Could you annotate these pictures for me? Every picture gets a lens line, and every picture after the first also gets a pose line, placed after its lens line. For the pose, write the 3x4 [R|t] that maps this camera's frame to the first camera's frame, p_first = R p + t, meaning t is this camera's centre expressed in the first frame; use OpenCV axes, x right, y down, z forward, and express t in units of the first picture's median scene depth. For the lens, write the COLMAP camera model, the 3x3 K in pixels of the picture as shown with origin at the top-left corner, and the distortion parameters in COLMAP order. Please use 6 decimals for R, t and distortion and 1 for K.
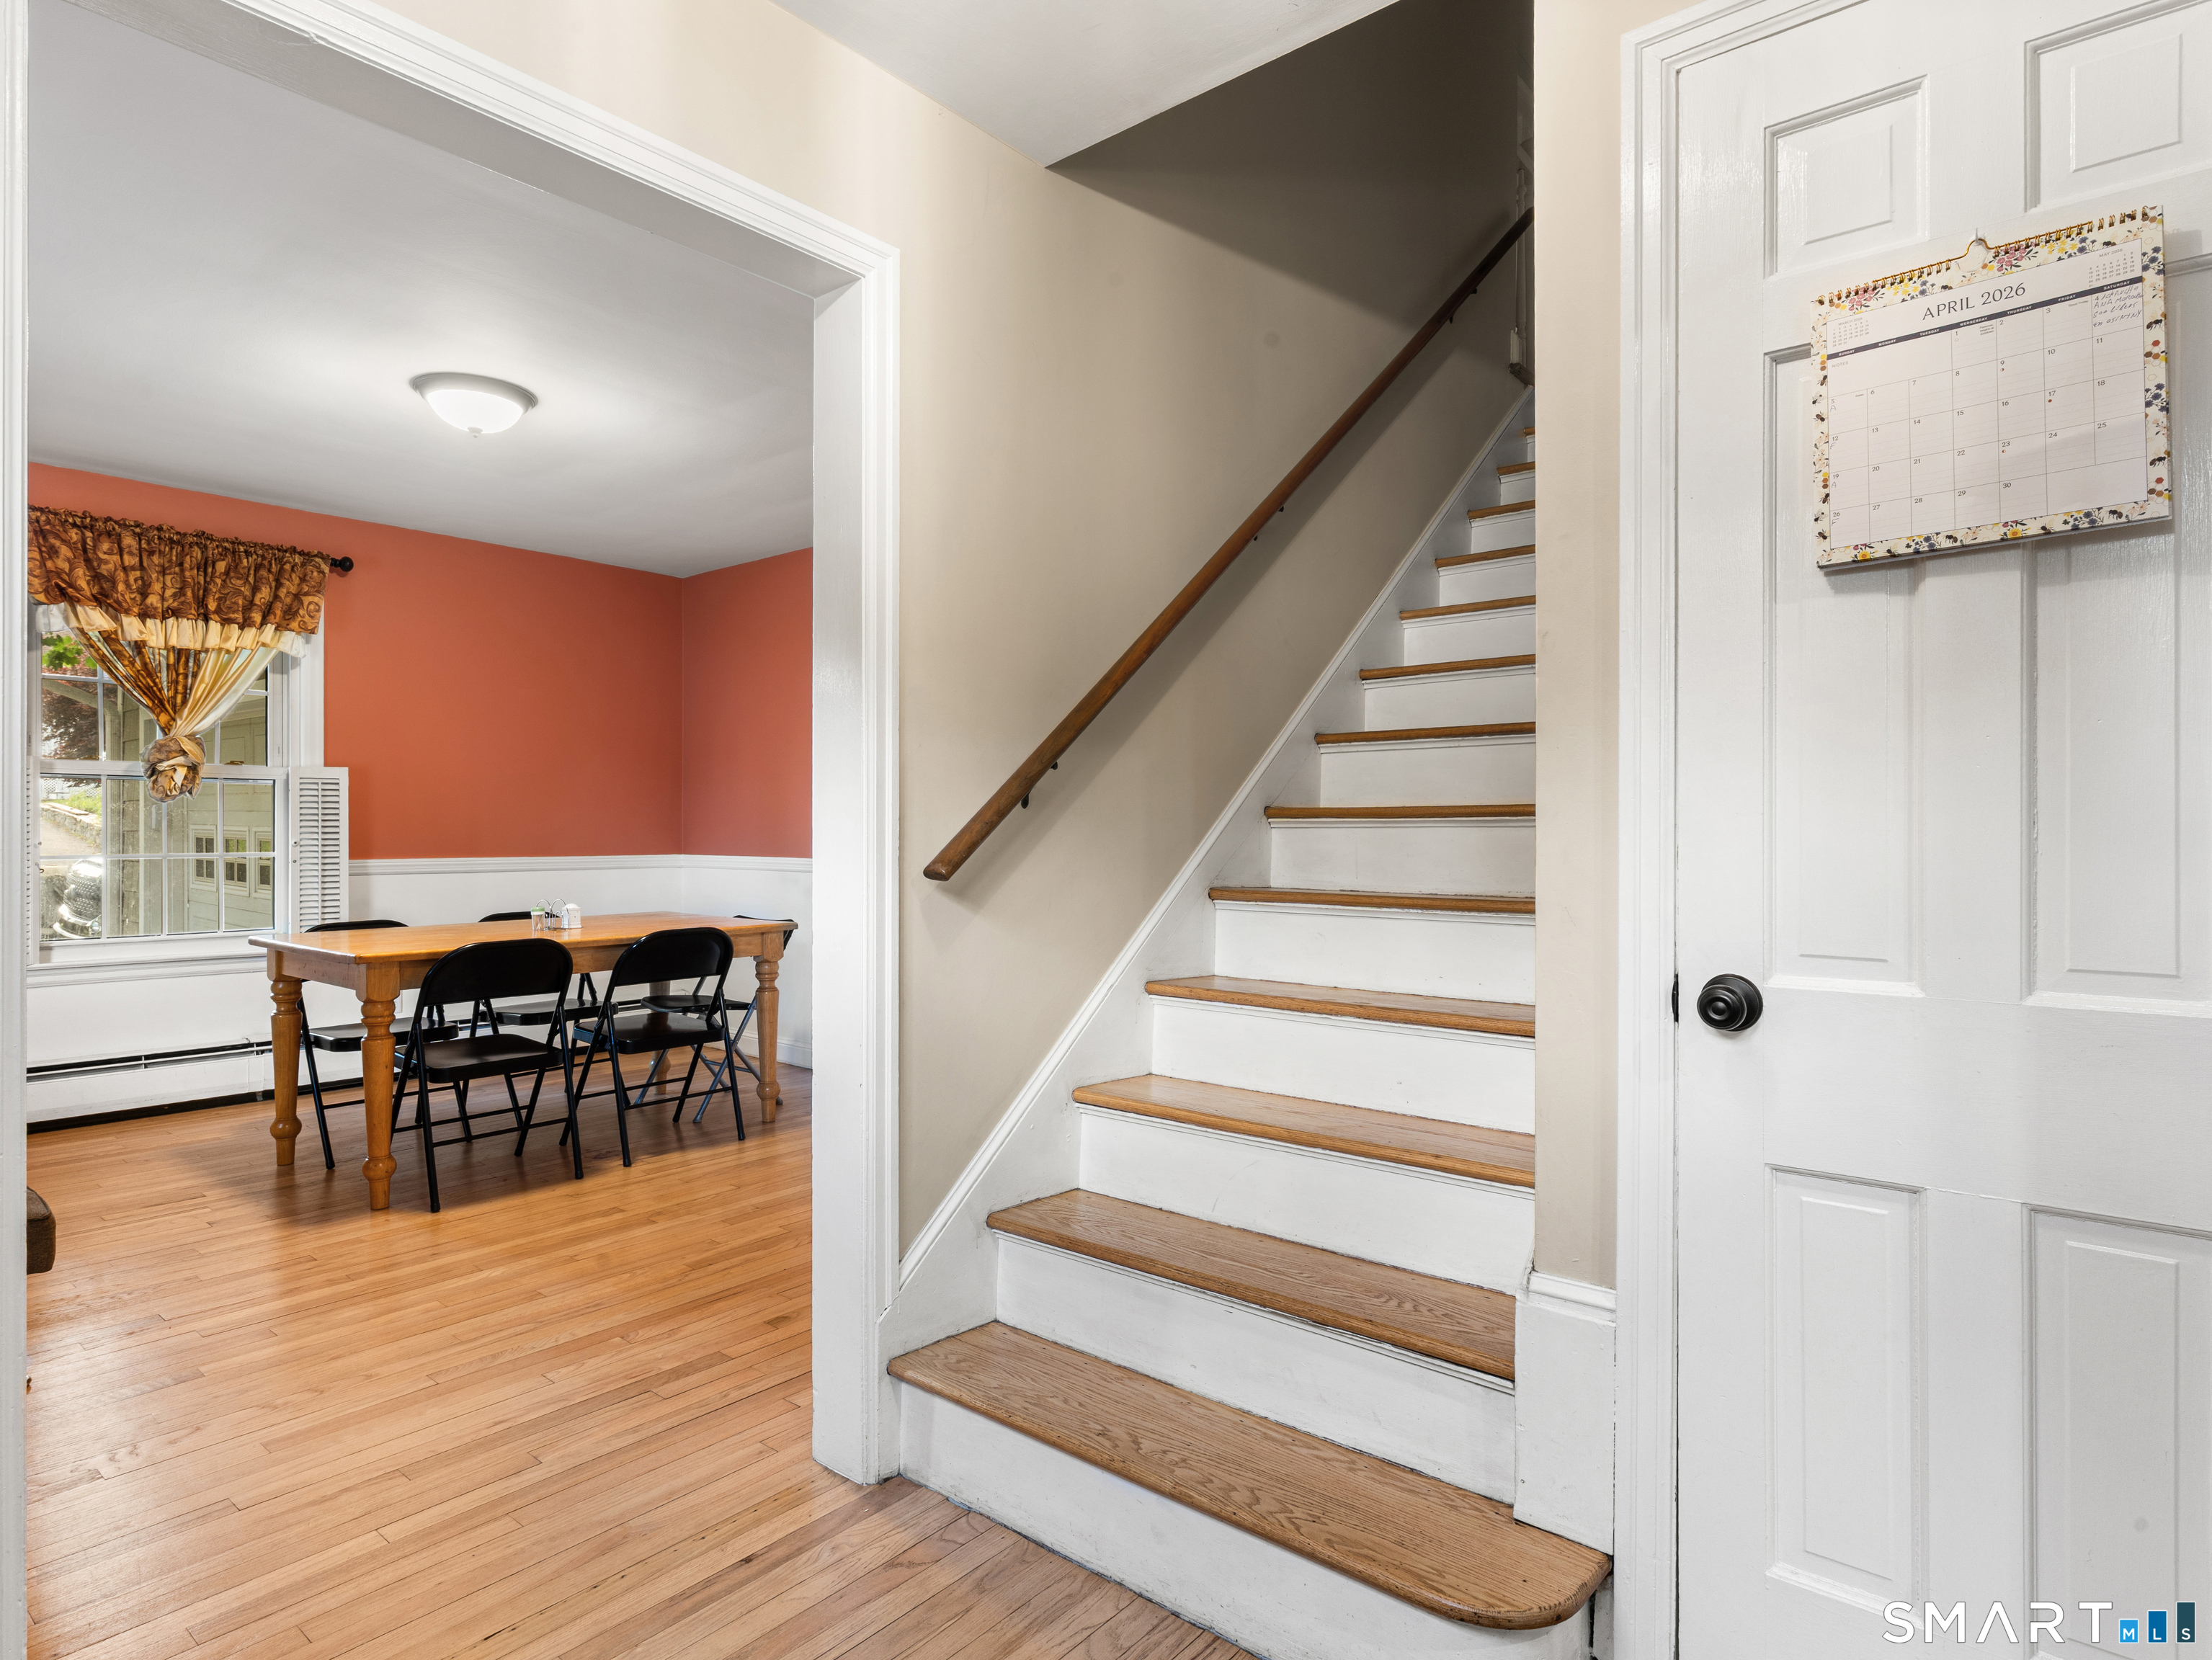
lens RADIAL K [[1197.5, 0, 1107.9], [0, 1197.5, 810.0], [0, 0, 1]] dist [0.000692, -0.000782]
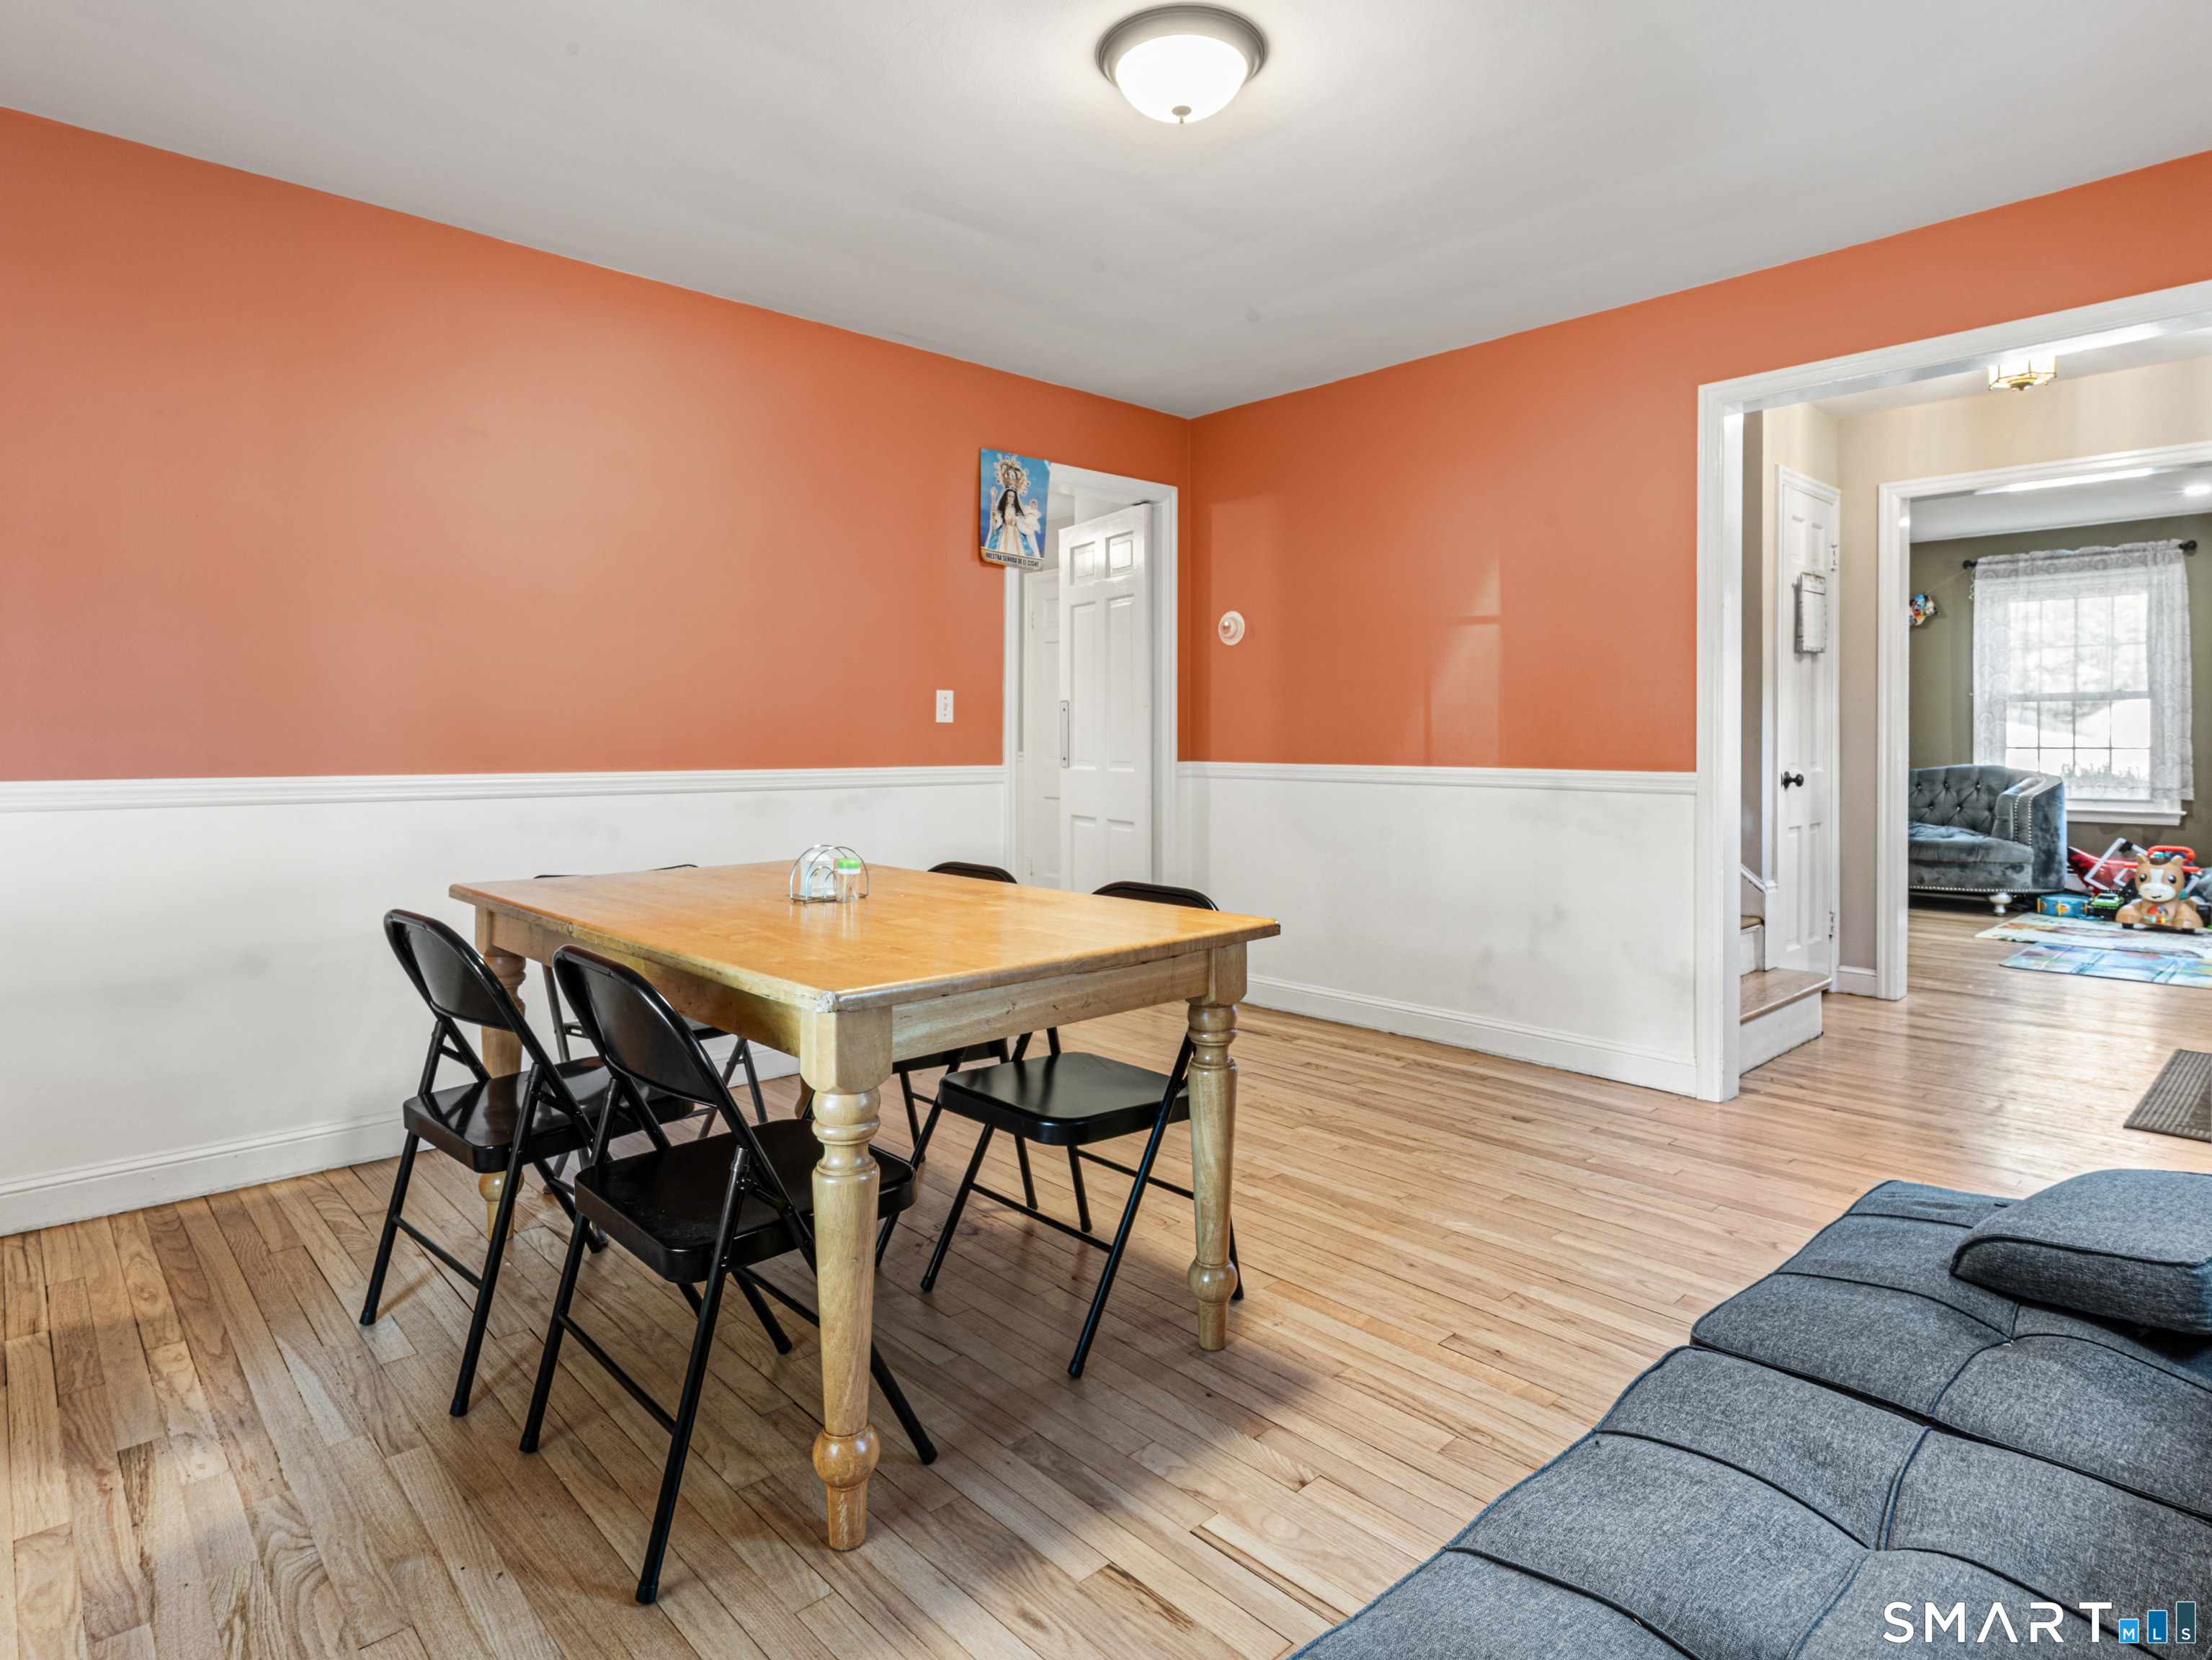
lens RADIAL K [[1197.5, 0, 1107.9], [0, 1197.5, 810.0], [0, 0, 1]] dist [0.000692, -0.000782]
pose [[0.144178, -0.059062, 0.987788, -1.199266], [-0.009720, 0.998085, 0.061097, 0.029797], [-0.989504, -0.018410, 0.143328, 0.977380]]
